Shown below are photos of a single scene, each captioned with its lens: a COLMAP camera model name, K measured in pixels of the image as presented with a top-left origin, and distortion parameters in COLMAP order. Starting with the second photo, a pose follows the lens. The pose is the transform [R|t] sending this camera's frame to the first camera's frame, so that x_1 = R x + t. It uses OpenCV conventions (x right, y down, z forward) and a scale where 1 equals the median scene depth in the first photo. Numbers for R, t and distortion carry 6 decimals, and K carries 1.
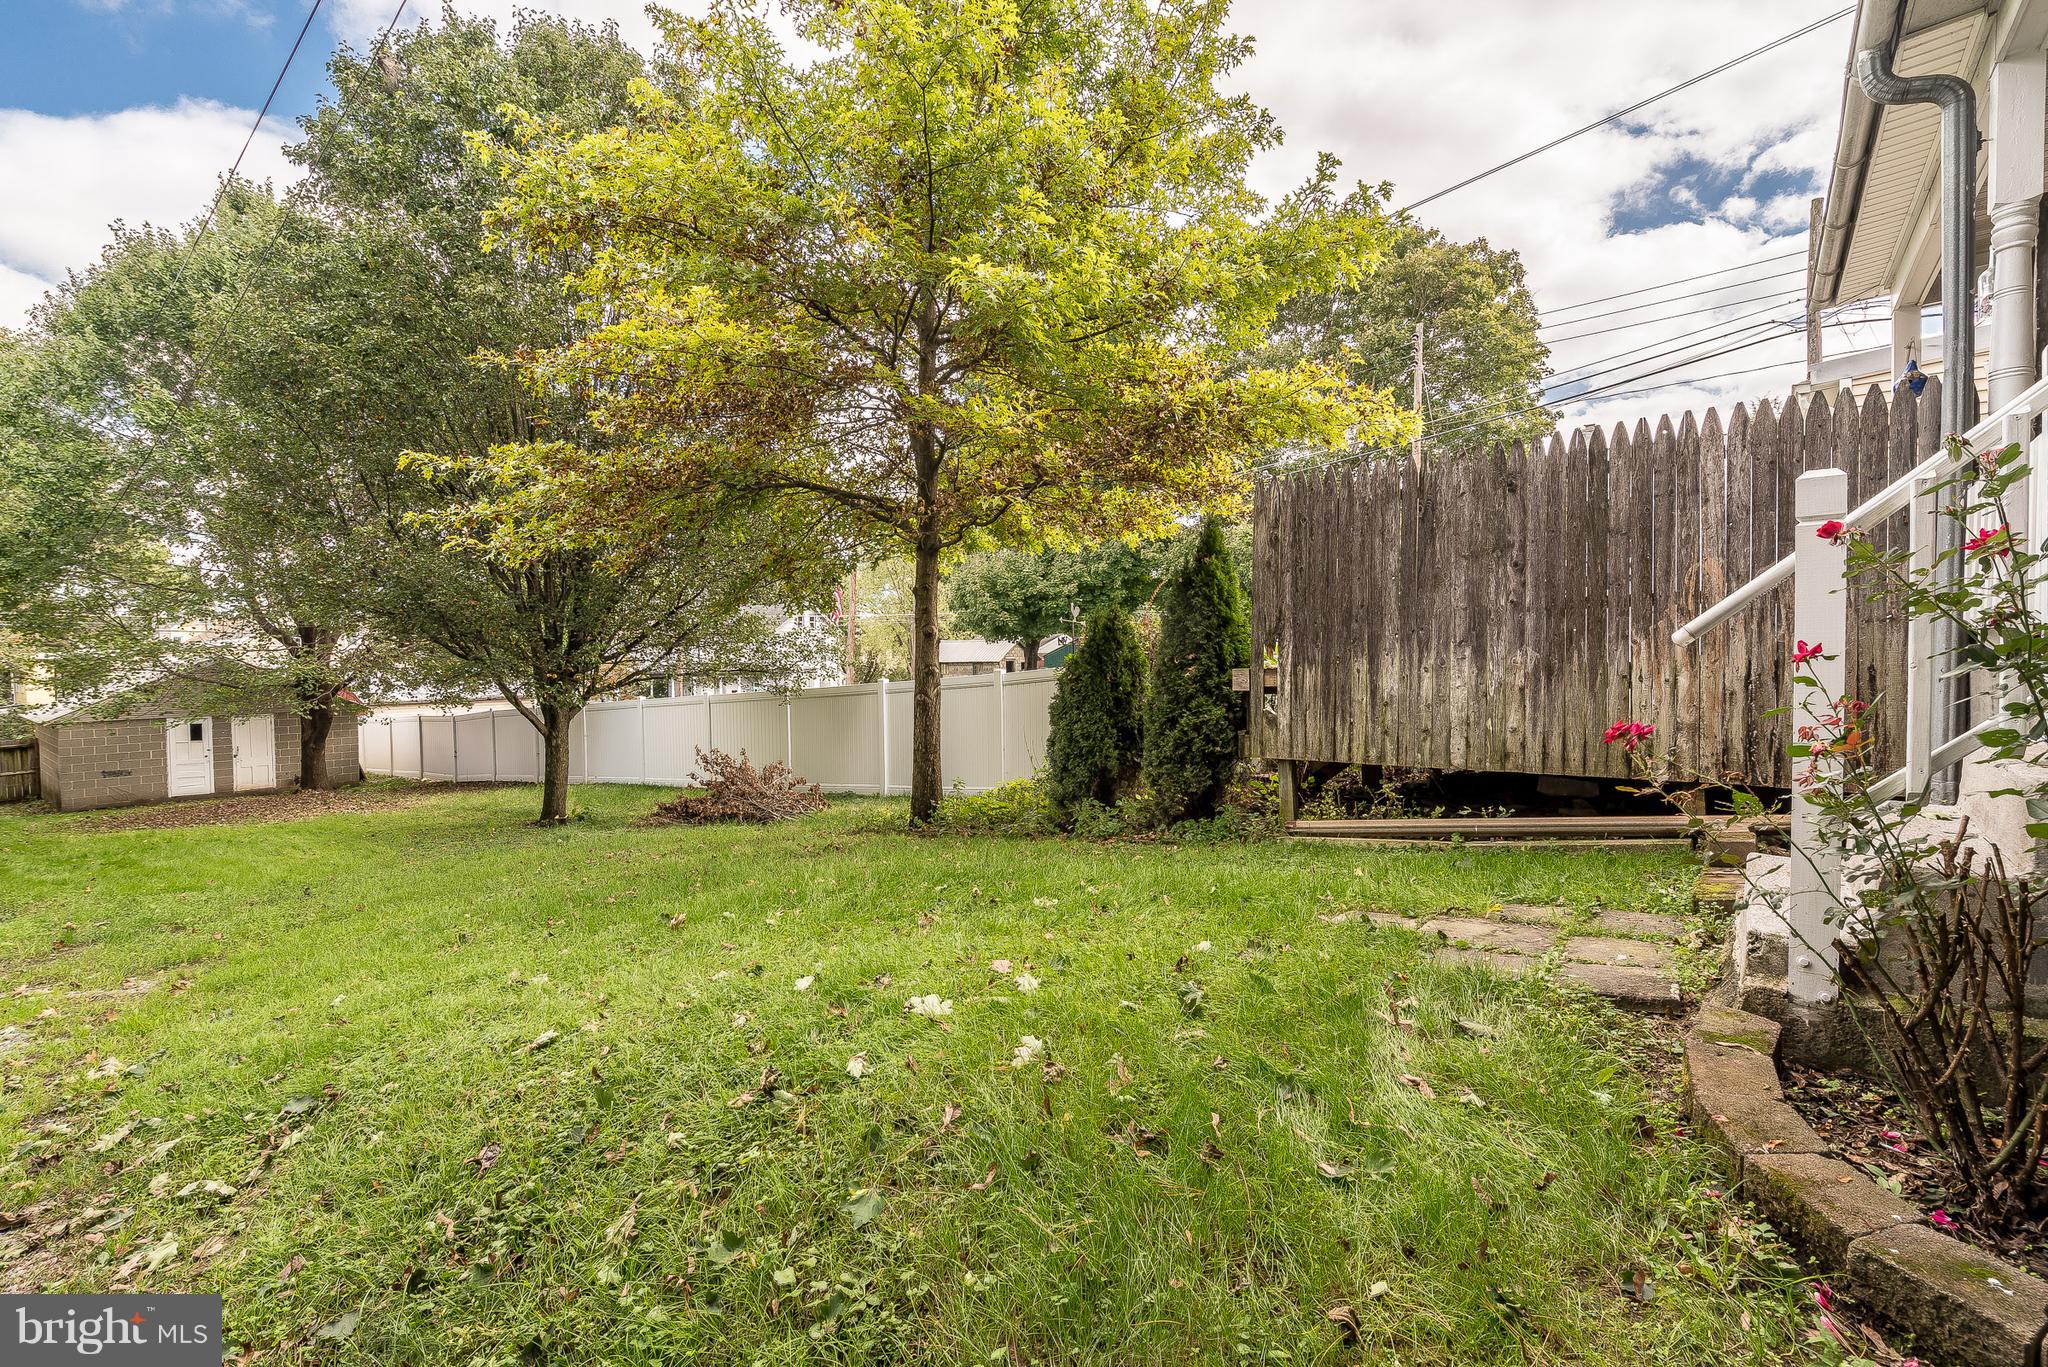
lens RADIAL K [[945.5, 0, 1025.3], [0, 945.5, 671.4], [0, 0, 1]] dist [0.001662, 0.000204]
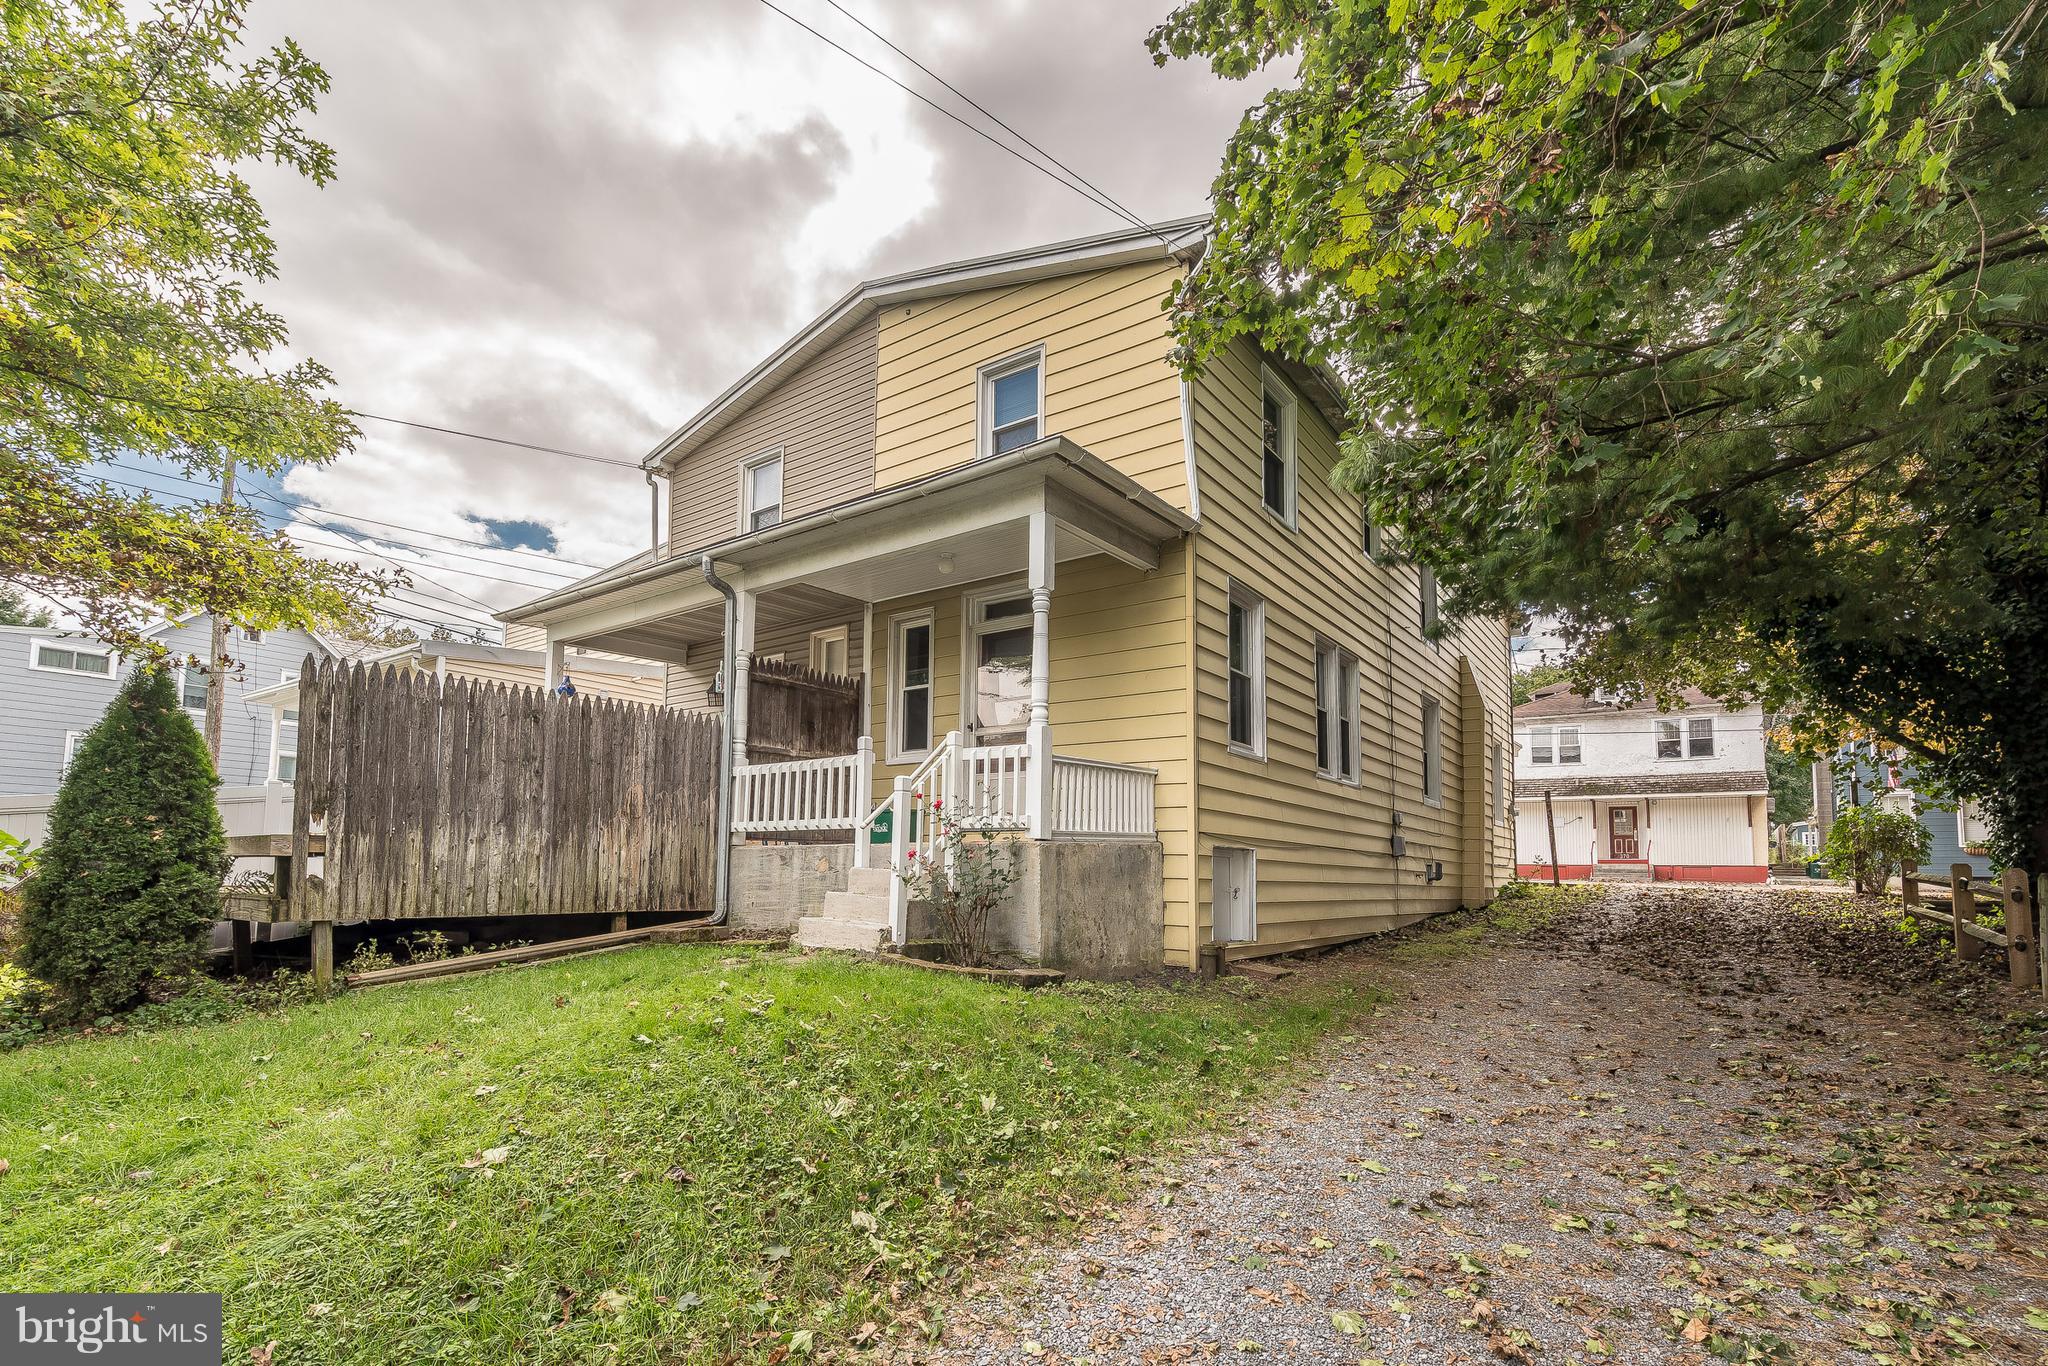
lens RADIAL K [[945.5, 0, 1027.4], [0, 945.5, 686.1], [0, 0, 1]] dist [0.001662, 0.000204]
pose [[-0.014814, 0.201653, 0.979345, -0.953245], [-0.008351, 0.979393, -0.201789, 0.047448], [-0.999855, -0.011167, -0.012825, 0.246502]]
